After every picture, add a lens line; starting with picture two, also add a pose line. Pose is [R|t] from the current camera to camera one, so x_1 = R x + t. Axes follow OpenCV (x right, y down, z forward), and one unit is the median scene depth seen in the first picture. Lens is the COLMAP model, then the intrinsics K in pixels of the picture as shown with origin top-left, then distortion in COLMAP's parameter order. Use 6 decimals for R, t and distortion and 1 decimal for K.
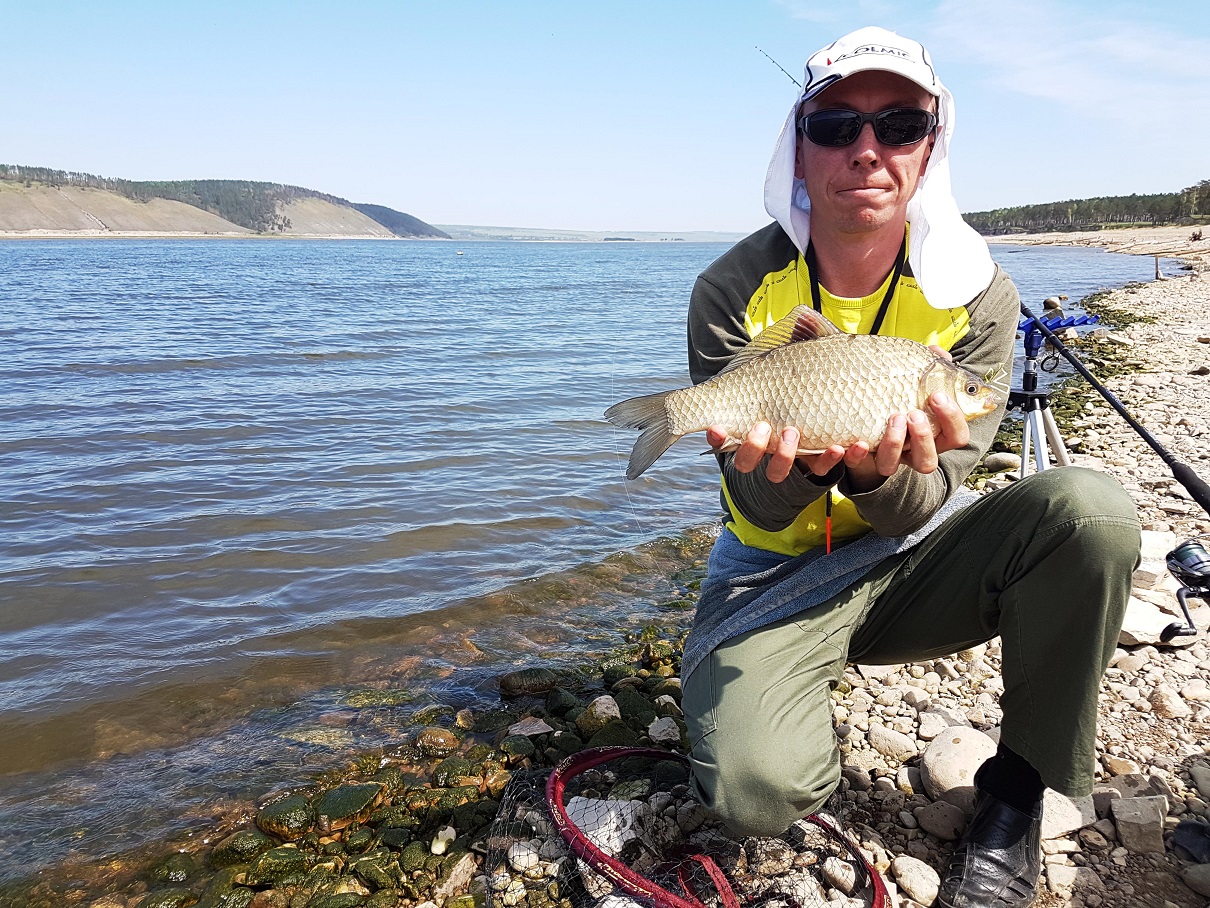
lens RADIAL K [[909.9, 0, 609.9], [0, 909.9, 459.5], [0, 0, 1]] dist [0.033080, -0.069819]
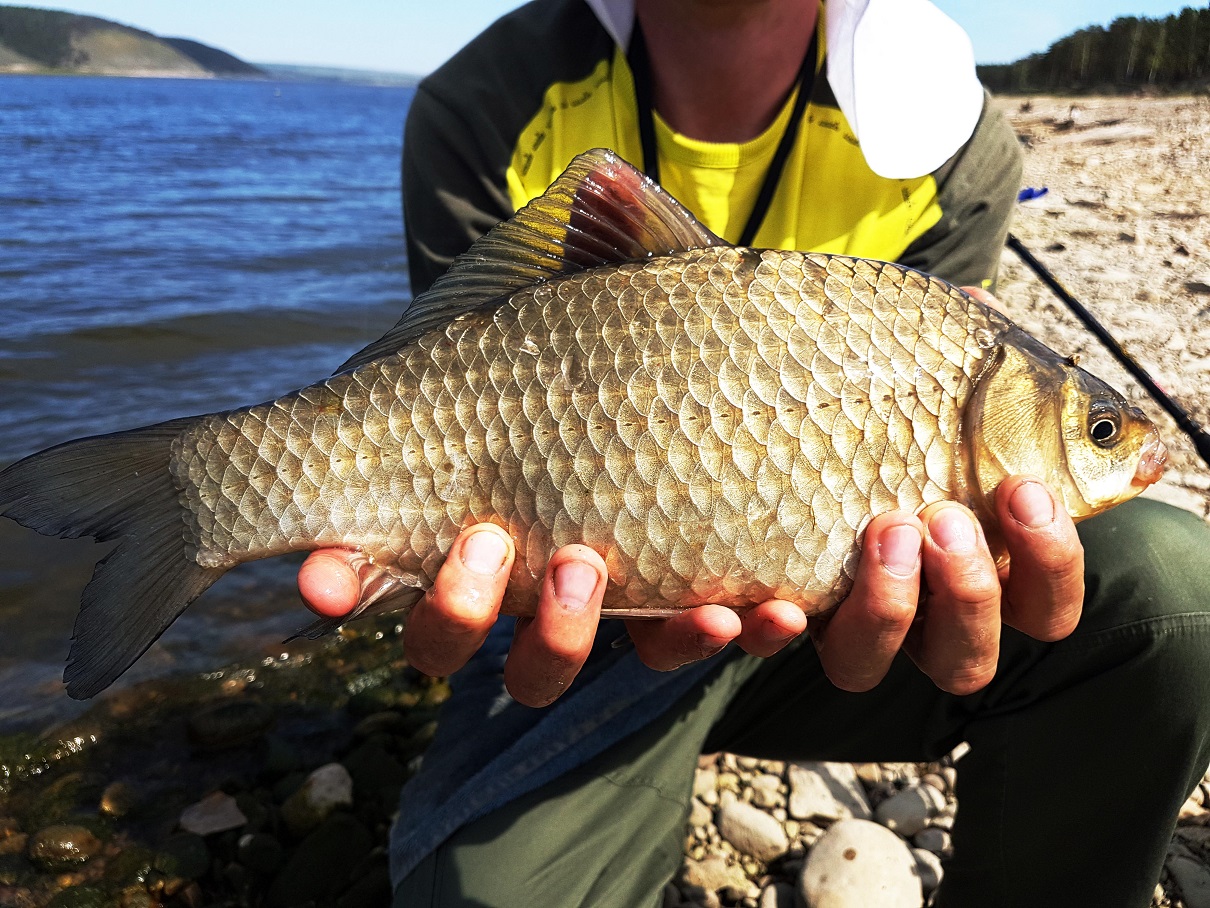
lens RADIAL K [[909.9, 0, 609.9], [0, 909.9, 459.5], [0, 0, 1]] dist [0.033080, -0.069819]
pose [[0.983674, -0.024389, 0.178299, 0.113105], [-0.003124, 0.988310, 0.152426, -0.082262], [-0.179932, -0.150494, 0.972099, 0.496746]]
